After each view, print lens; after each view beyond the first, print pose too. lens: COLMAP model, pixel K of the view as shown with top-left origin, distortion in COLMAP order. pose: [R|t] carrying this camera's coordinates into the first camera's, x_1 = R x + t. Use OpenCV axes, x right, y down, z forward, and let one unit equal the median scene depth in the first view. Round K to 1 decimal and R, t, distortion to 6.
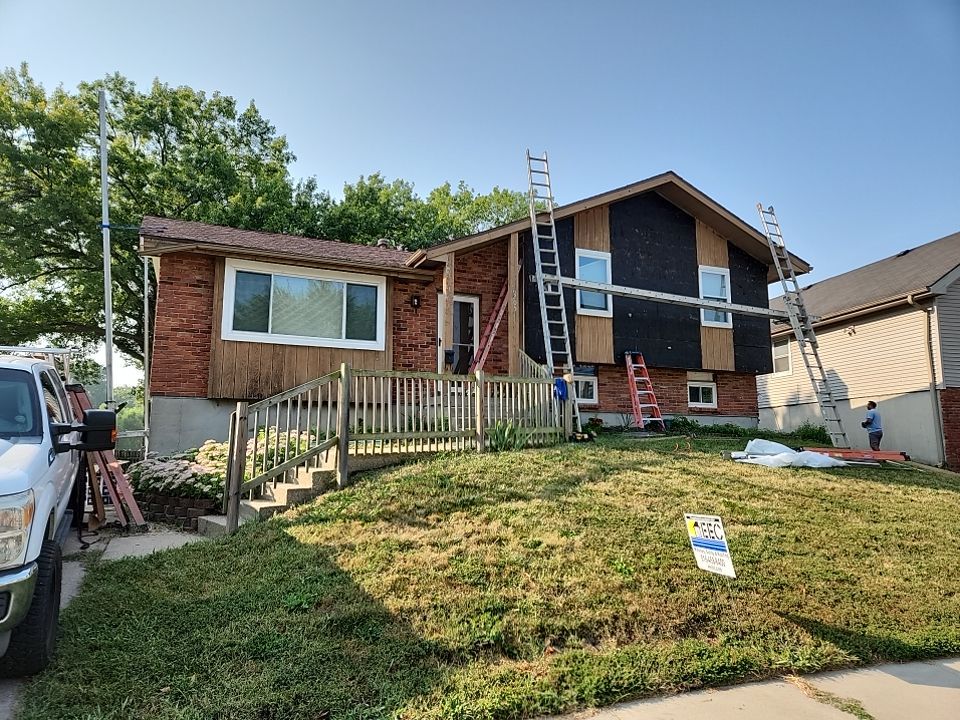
lens RADIAL K [[655.4, 0, 482.7], [0, 655.4, 364.8], [0, 0, 1]] dist [0.067913, -0.031144]
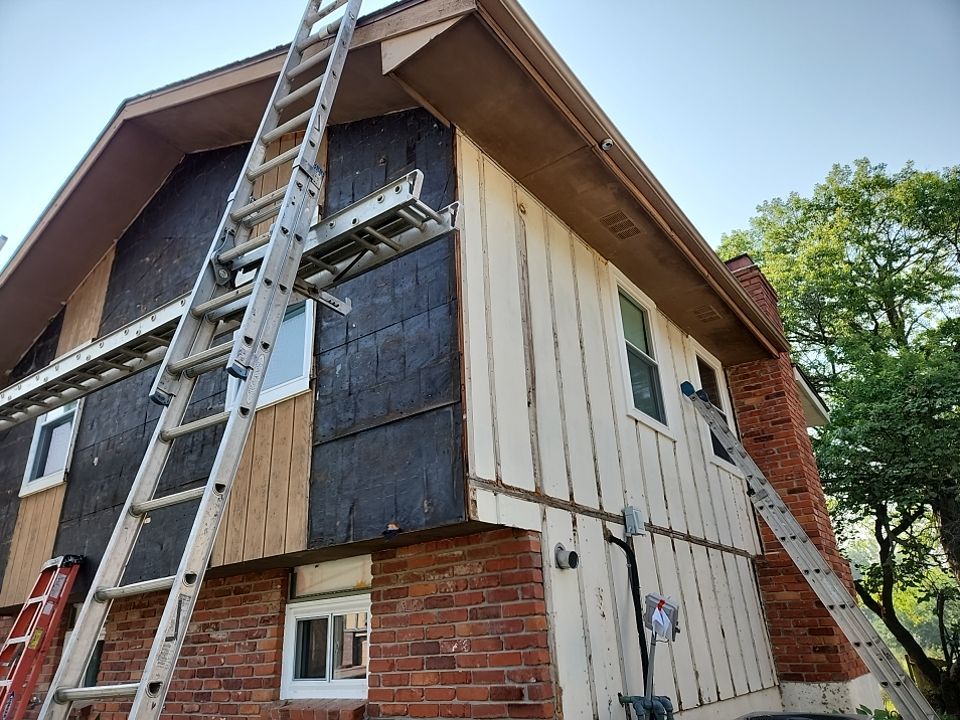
lens RADIAL K [[655.4, 0, 479.4], [0, 655.4, 362.9], [0, 0, 1]] dist [0.067913, -0.031144]
pose [[0.487866, -0.358186, -0.796046, 0.692466], [0.167889, 0.933413, -0.317102, 0.036646], [0.856621, 0.021056, 0.515516, 1.004079]]
